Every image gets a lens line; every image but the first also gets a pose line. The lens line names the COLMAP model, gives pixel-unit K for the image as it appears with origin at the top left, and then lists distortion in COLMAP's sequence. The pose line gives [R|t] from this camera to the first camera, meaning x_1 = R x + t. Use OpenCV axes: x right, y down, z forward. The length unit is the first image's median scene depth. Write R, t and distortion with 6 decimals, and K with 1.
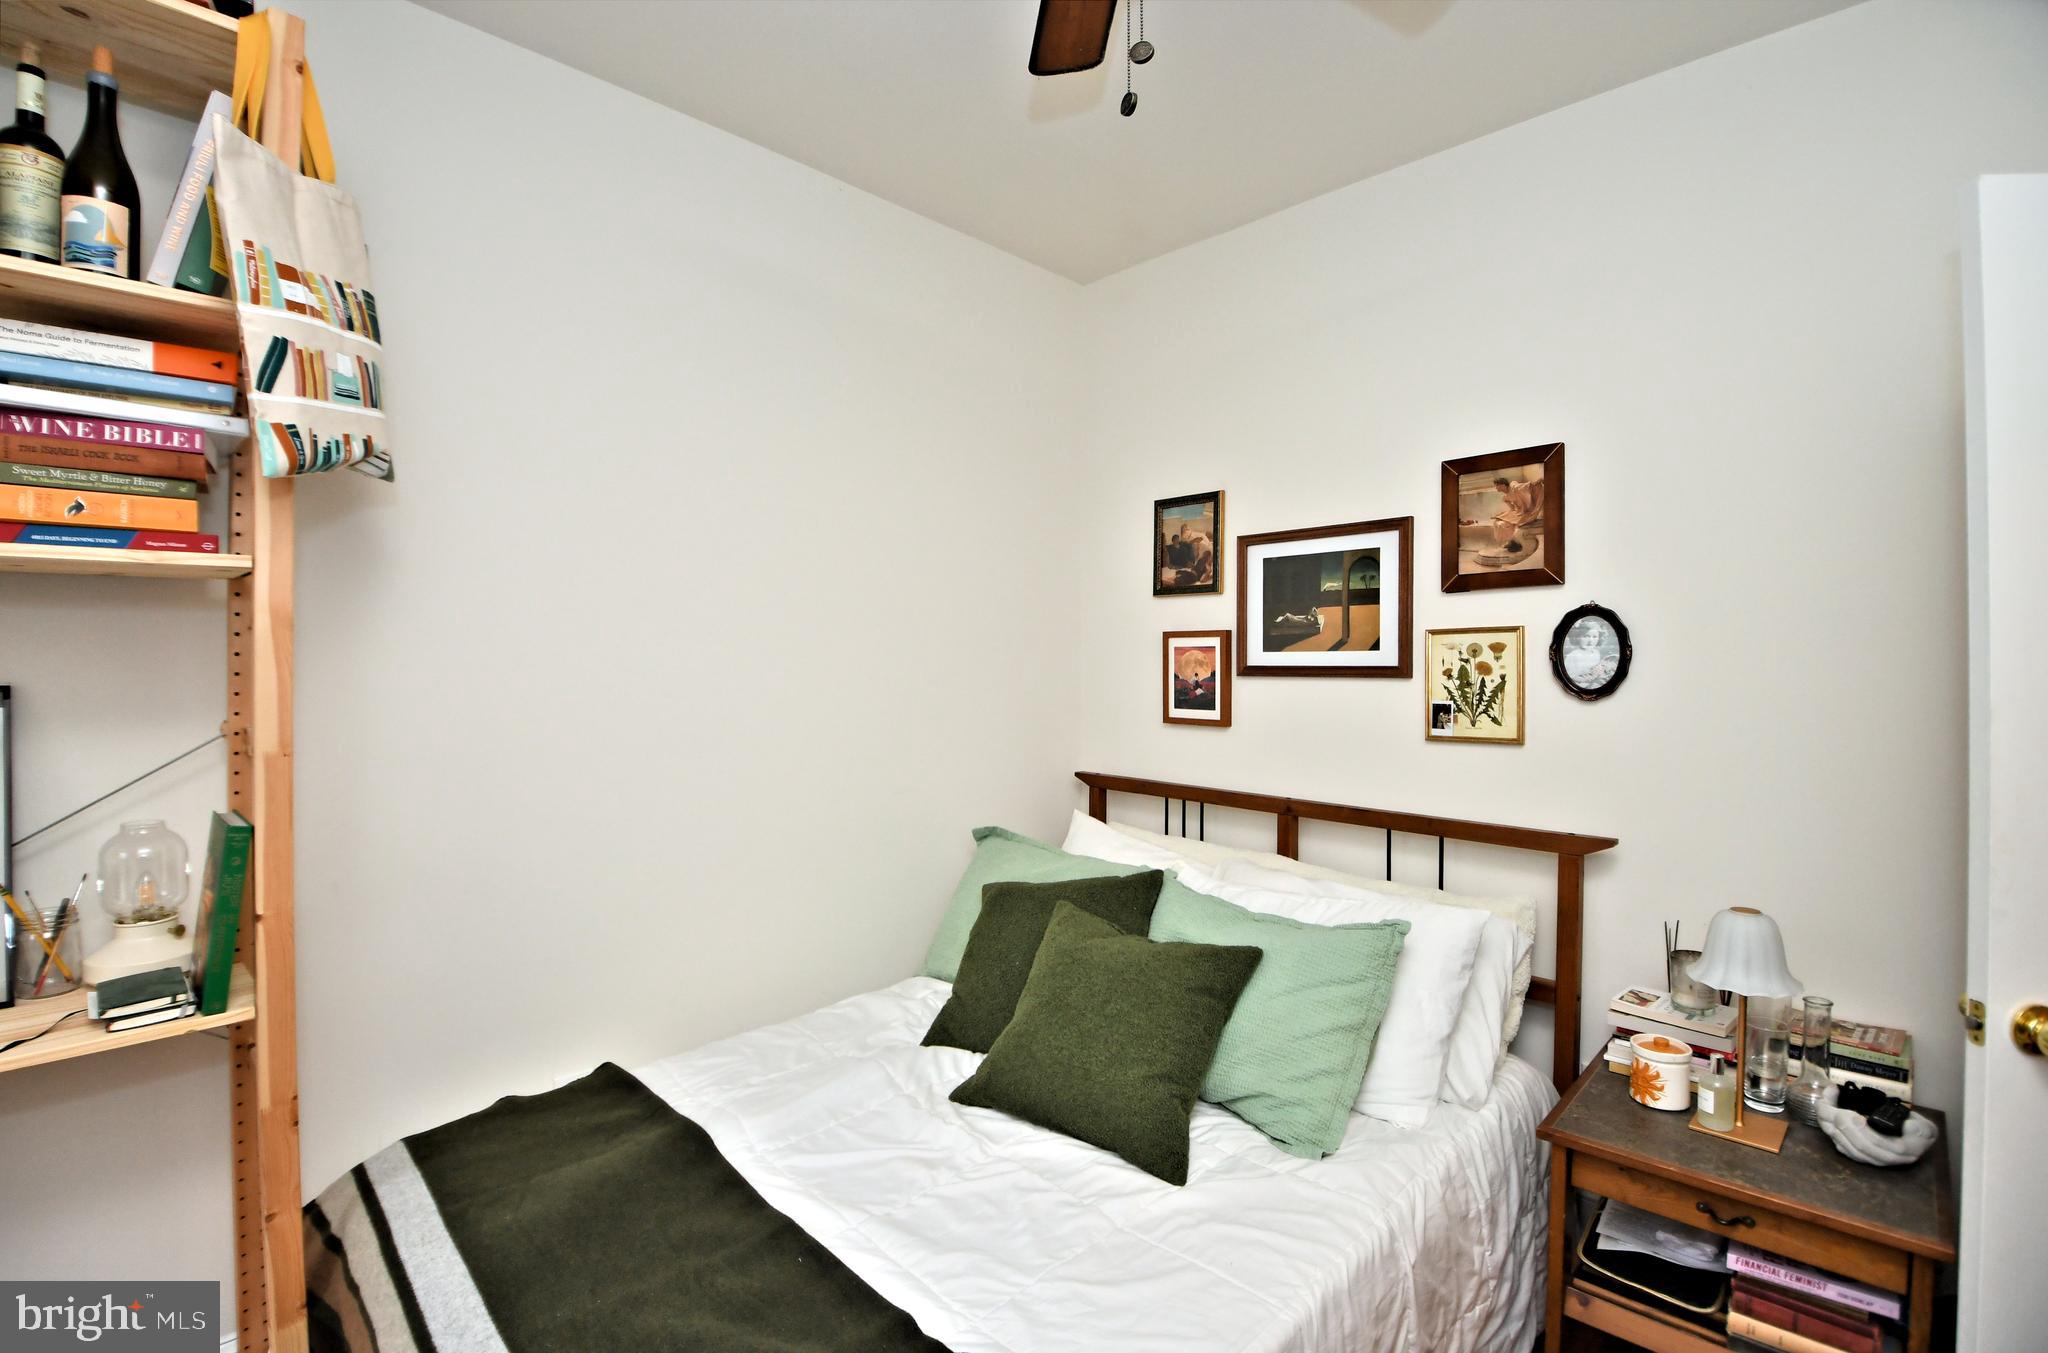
lens RADIAL K [[894.6, 0, 1021.7], [0, 894.6, 658.5], [0, 0, 1]] dist [-0.001969, -0.000506]
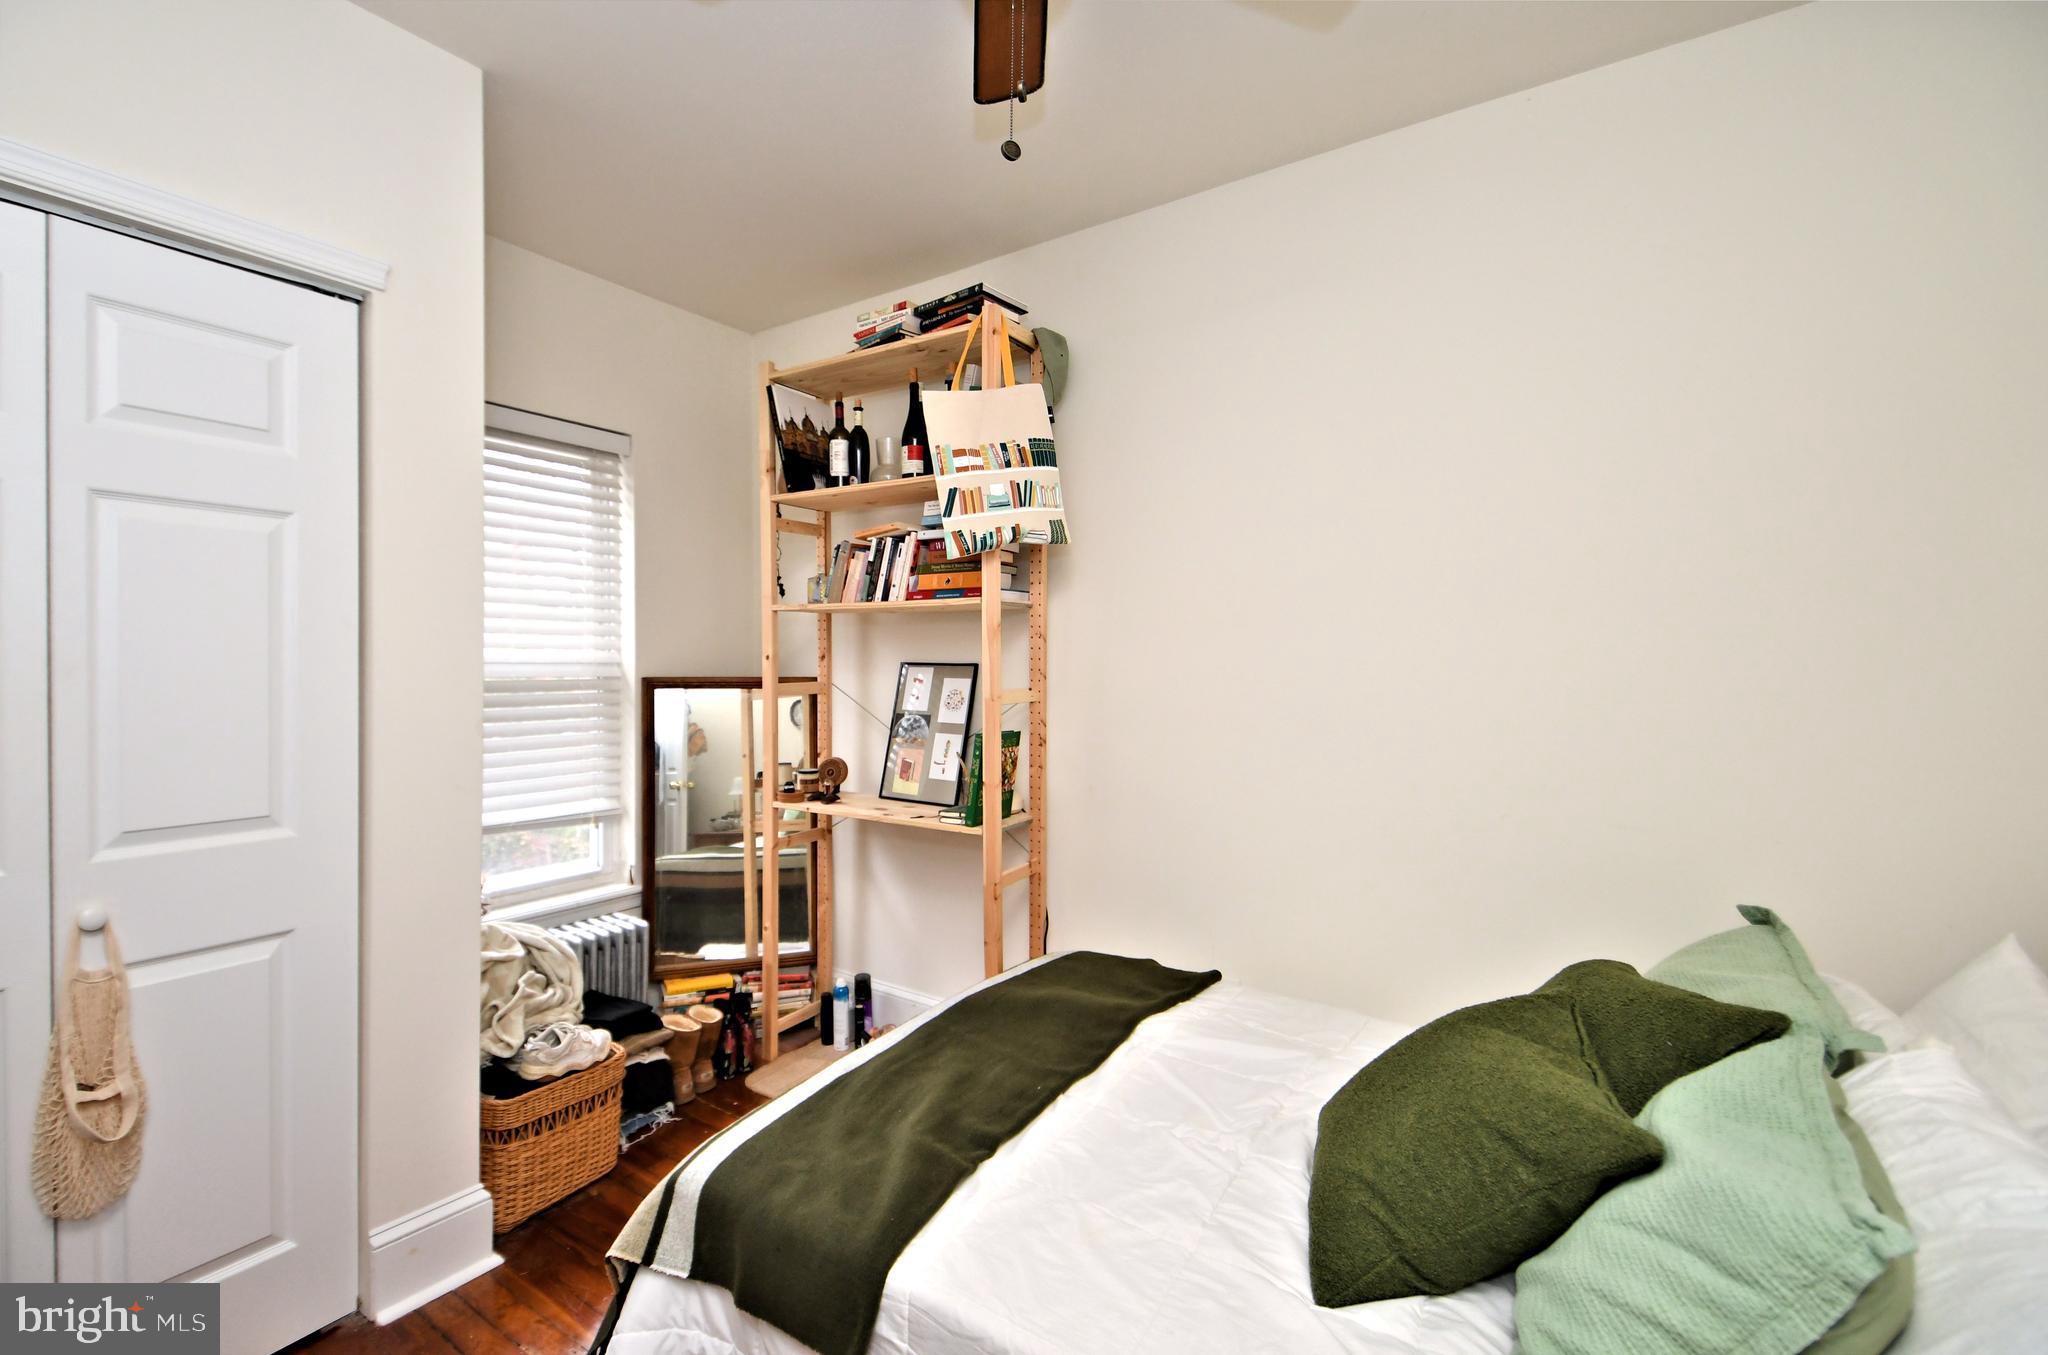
lens RADIAL K [[894.6, 0, 1020.2], [0, 894.6, 681.3], [0, 0, 1]] dist [-0.001969, -0.000506]
pose [[0.207824, 0.035093, -0.977537, 1.122270], [-0.014428, 0.999358, 0.032809, 0.001640], [0.978060, 0.007285, 0.208197, 0.717024]]
